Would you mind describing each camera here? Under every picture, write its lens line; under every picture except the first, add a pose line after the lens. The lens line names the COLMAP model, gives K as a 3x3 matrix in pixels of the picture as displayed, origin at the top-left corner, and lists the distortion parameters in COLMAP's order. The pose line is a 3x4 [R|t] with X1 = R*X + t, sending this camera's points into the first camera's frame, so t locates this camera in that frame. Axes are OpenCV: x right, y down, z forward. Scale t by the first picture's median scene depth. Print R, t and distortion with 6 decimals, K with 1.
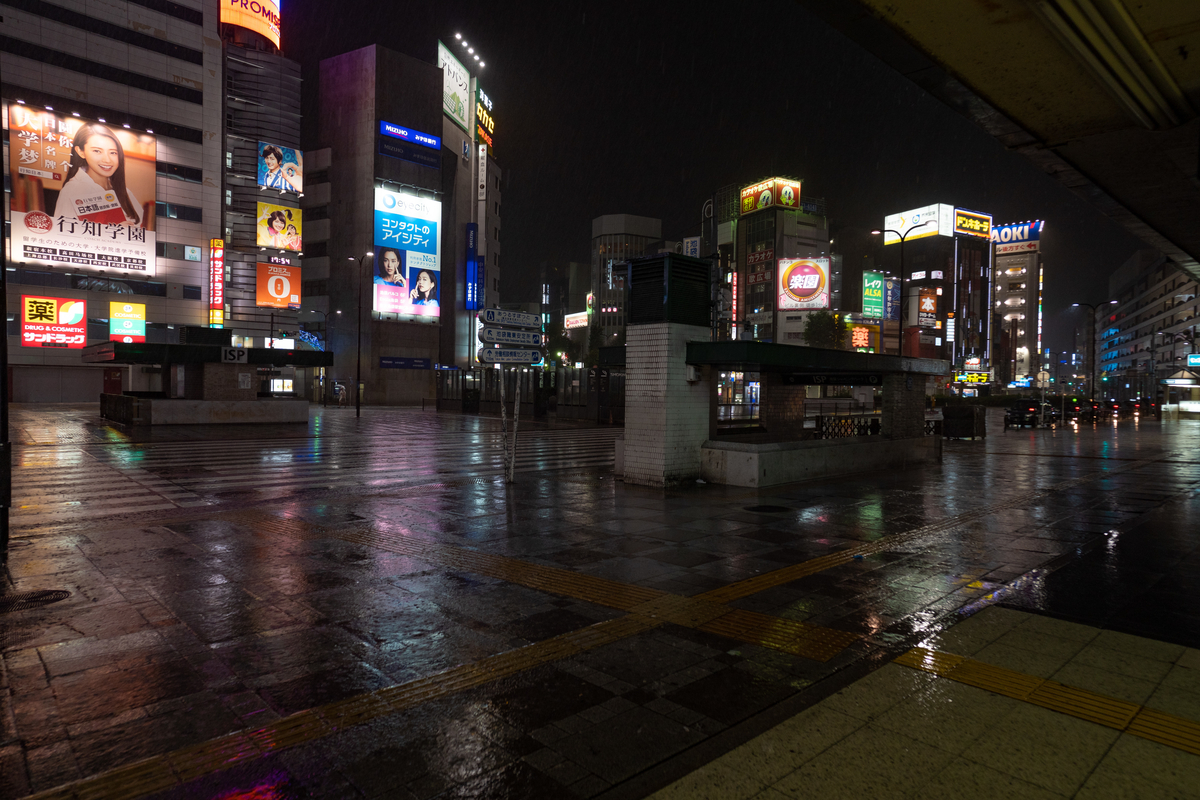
lens RADIAL K [[699.2, 0, 600.0], [0, 699.2, 400.0], [0, 0, 1]] dist [-0.040071, 0.043570]
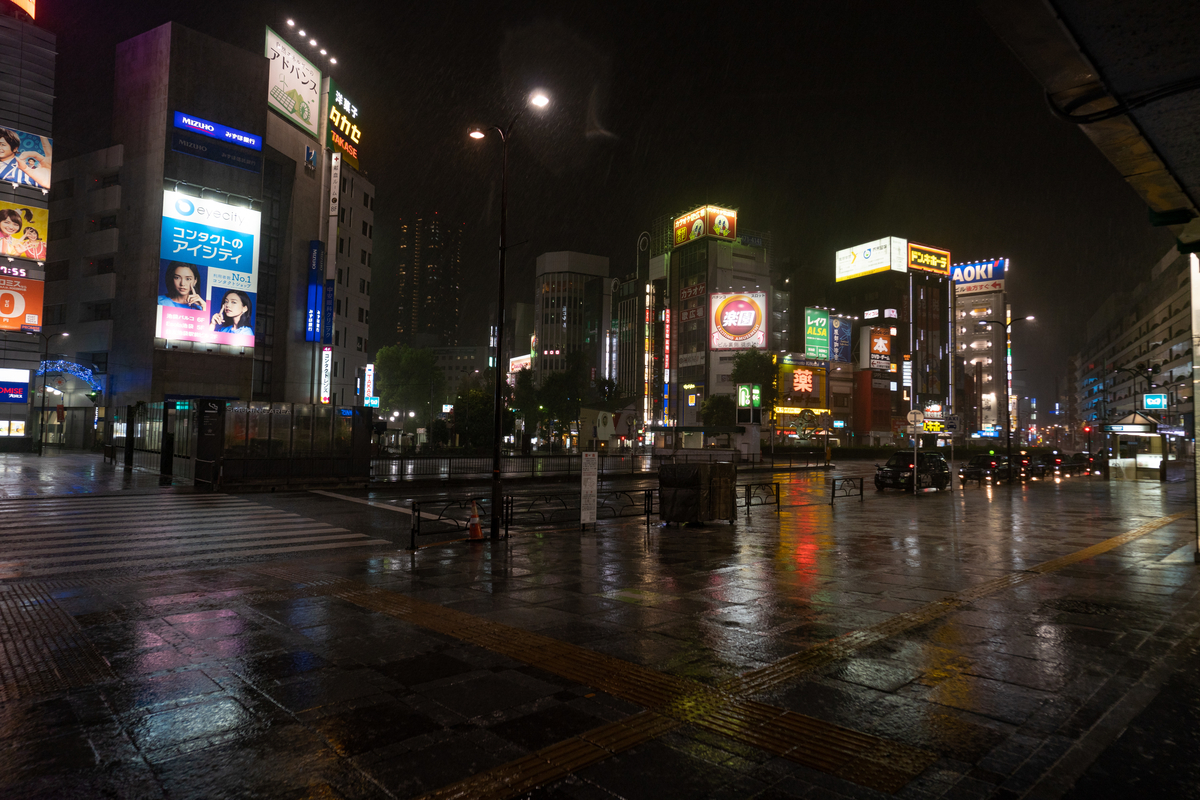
lens RADIAL K [[699.2, 0, 600.0], [0, 699.2, 400.0], [0, 0, 1]] dist [-0.040071, 0.043570]
pose [[0.999962, 0.005850, 0.006414, 0.108497], [-0.005388, 0.997536, -0.069951, -0.000709], [-0.006807, 0.069914, 0.997530, 0.108478]]
